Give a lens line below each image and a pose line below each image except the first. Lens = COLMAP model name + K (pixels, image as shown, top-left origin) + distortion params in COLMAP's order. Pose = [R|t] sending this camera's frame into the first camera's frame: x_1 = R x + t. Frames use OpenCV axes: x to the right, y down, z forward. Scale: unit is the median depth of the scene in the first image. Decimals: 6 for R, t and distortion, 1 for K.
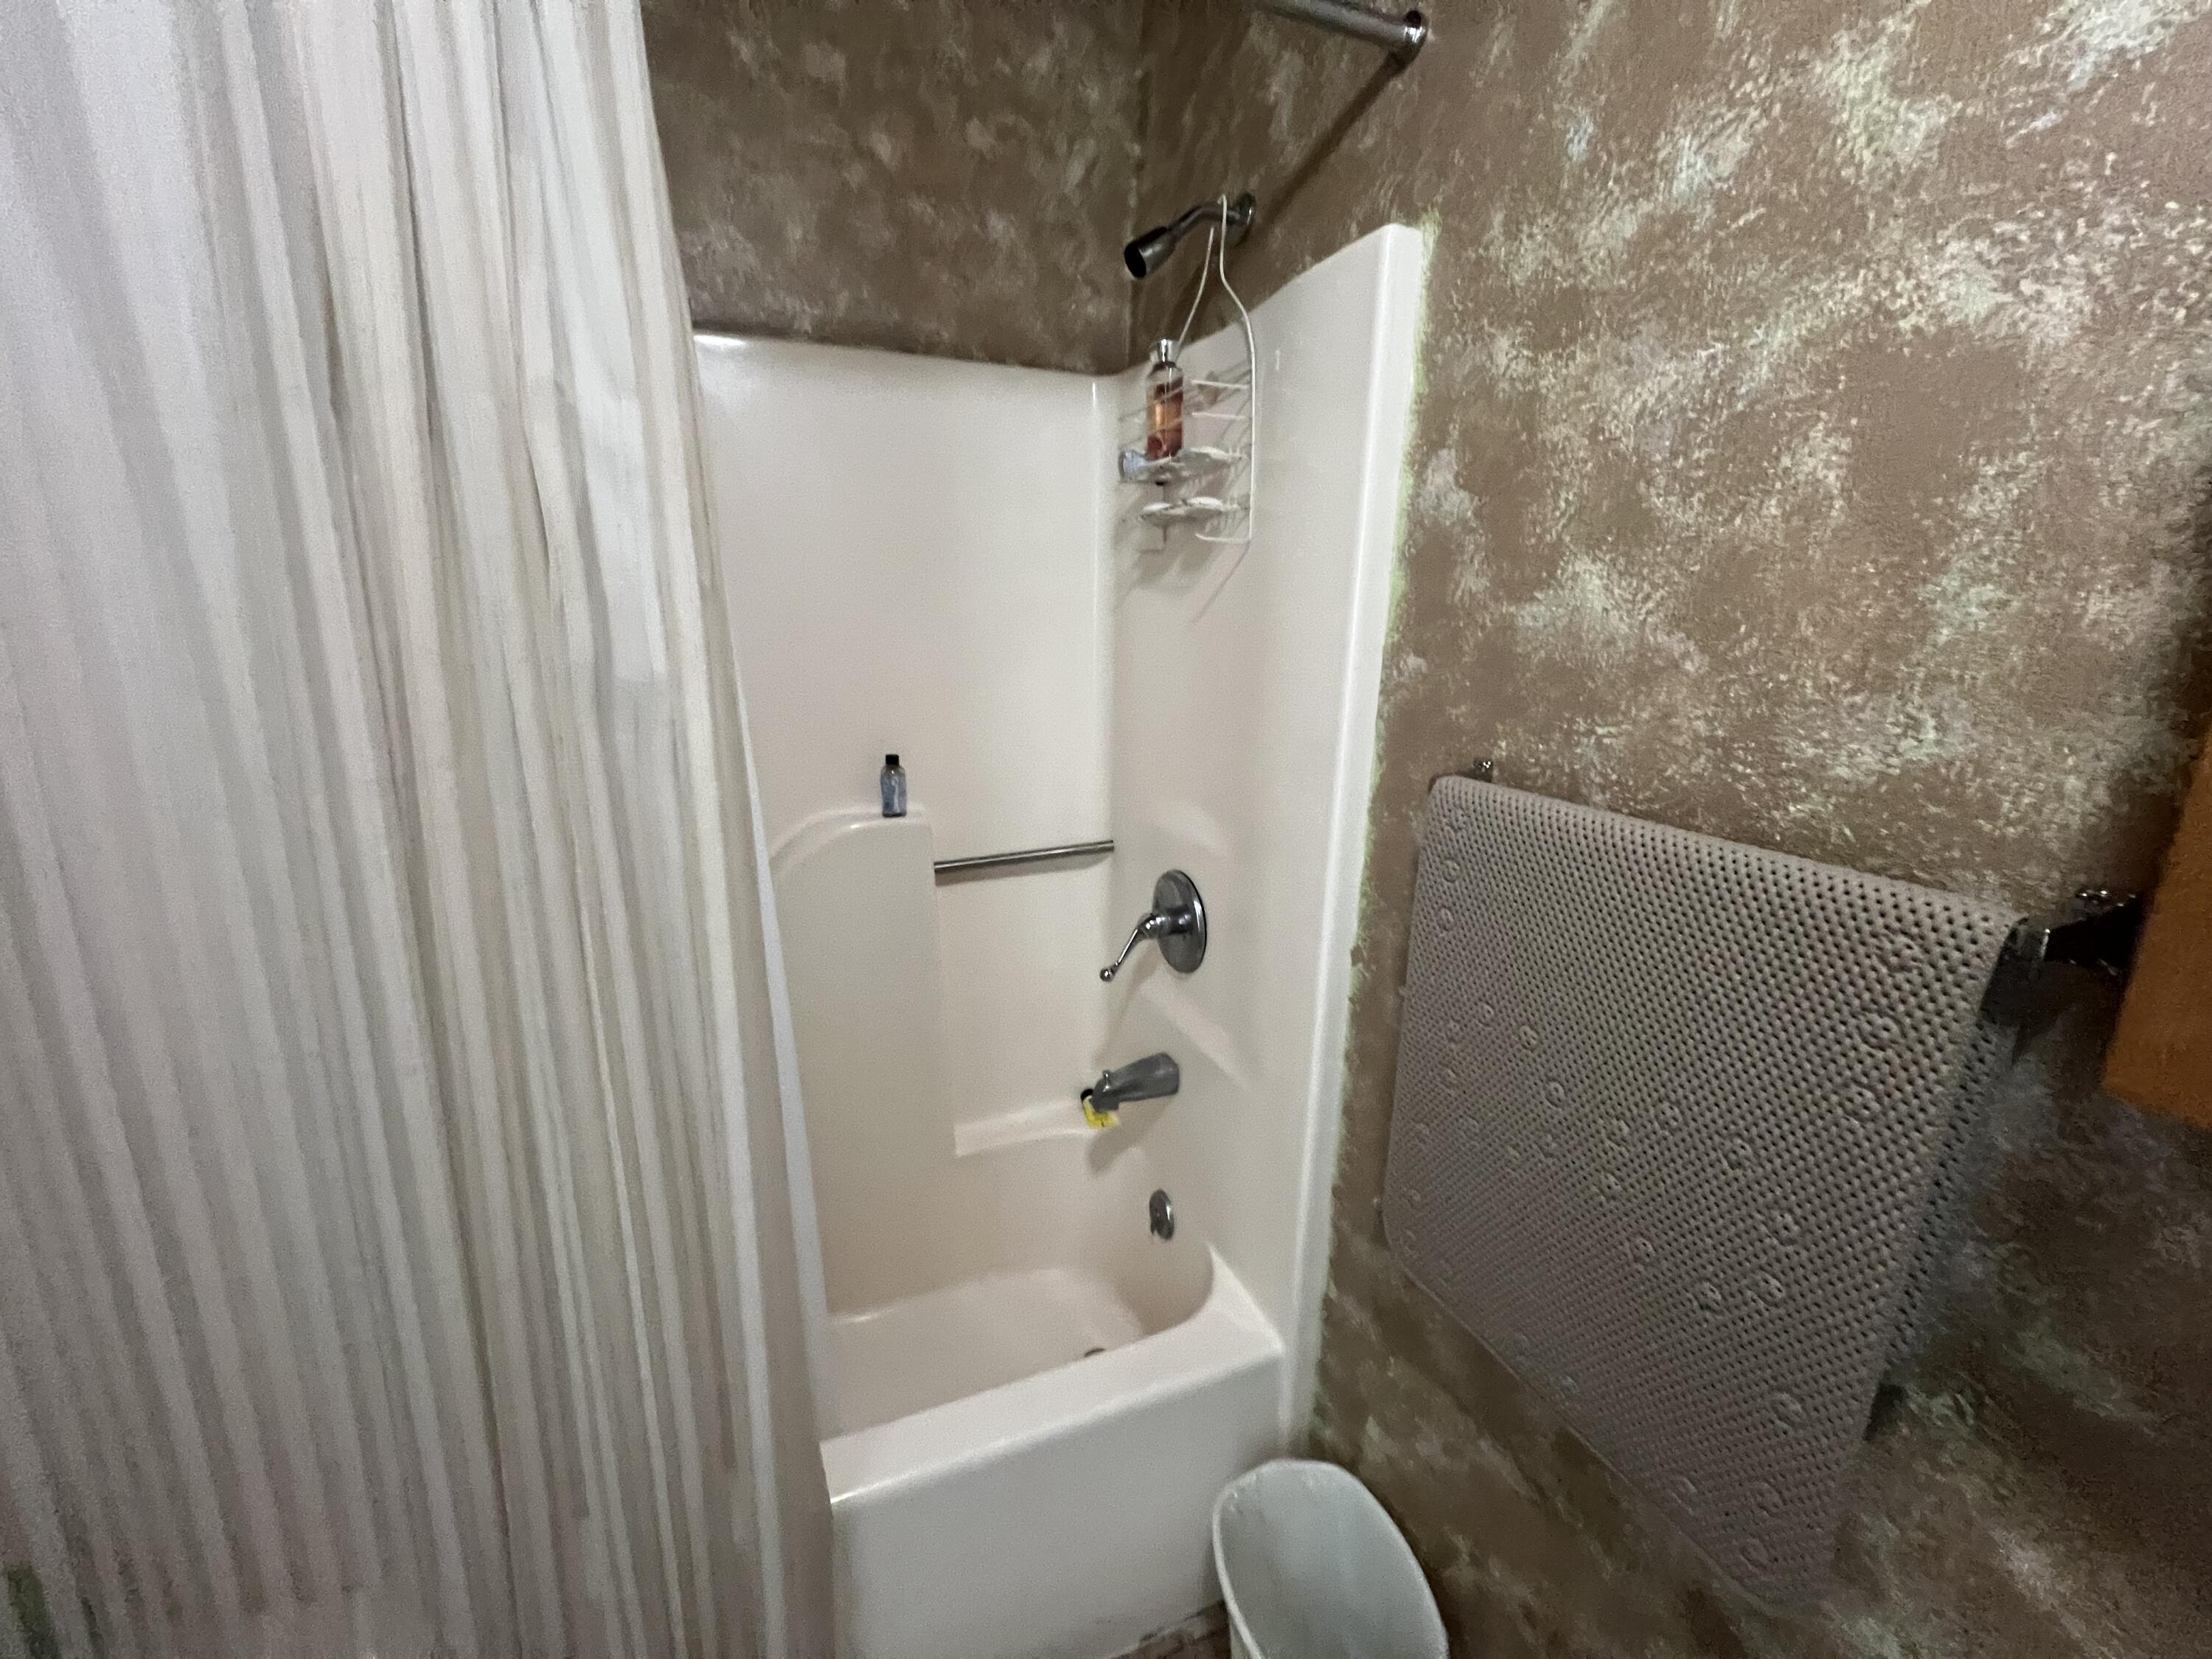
lens RADIAL K [[884.1, 0, 1102.7], [0, 884.1, 825.2], [0, 0, 1]] dist [-0.000622, 0.000004]
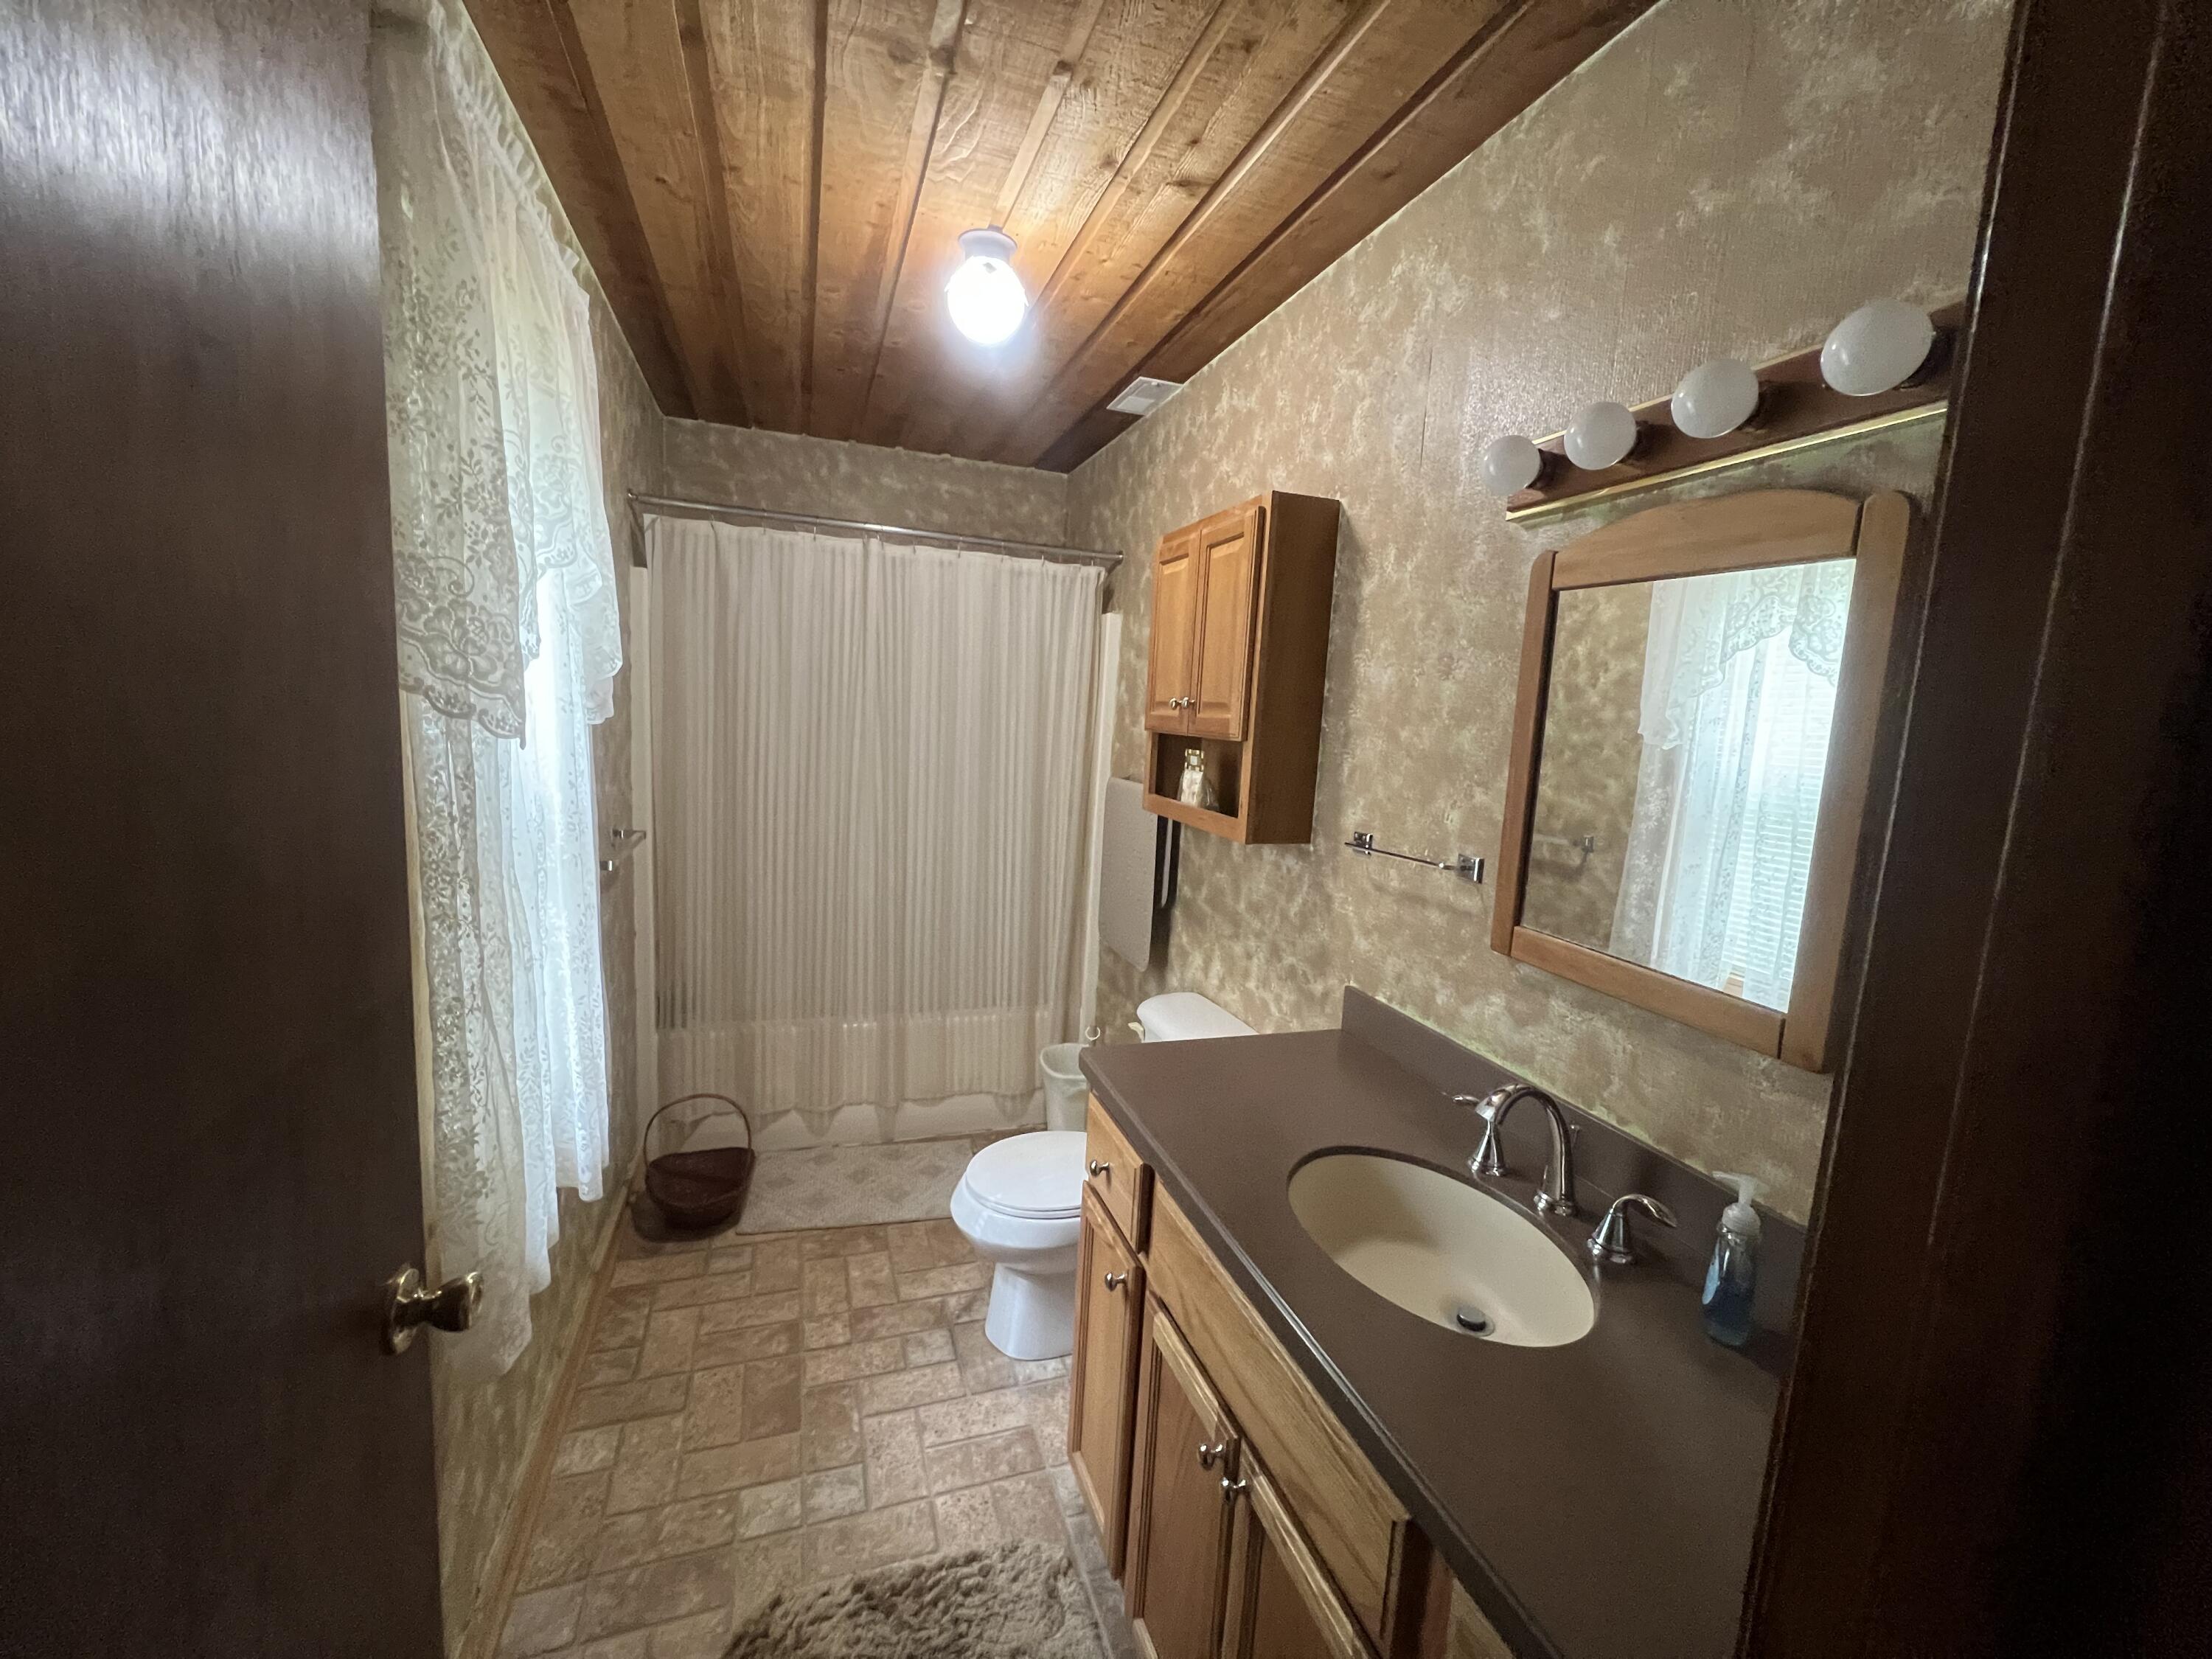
lens RADIAL K [[884.1, 0, 1109.7], [0, 884.1, 834.0], [0, 0, 1]] dist [-0.000622, 0.000004]
pose [[0.998303, 0.036533, -0.045352, 0.328710], [-0.040666, 0.994757, -0.093832, 0.295632], [0.041686, 0.095517, 0.994555, -1.444779]]
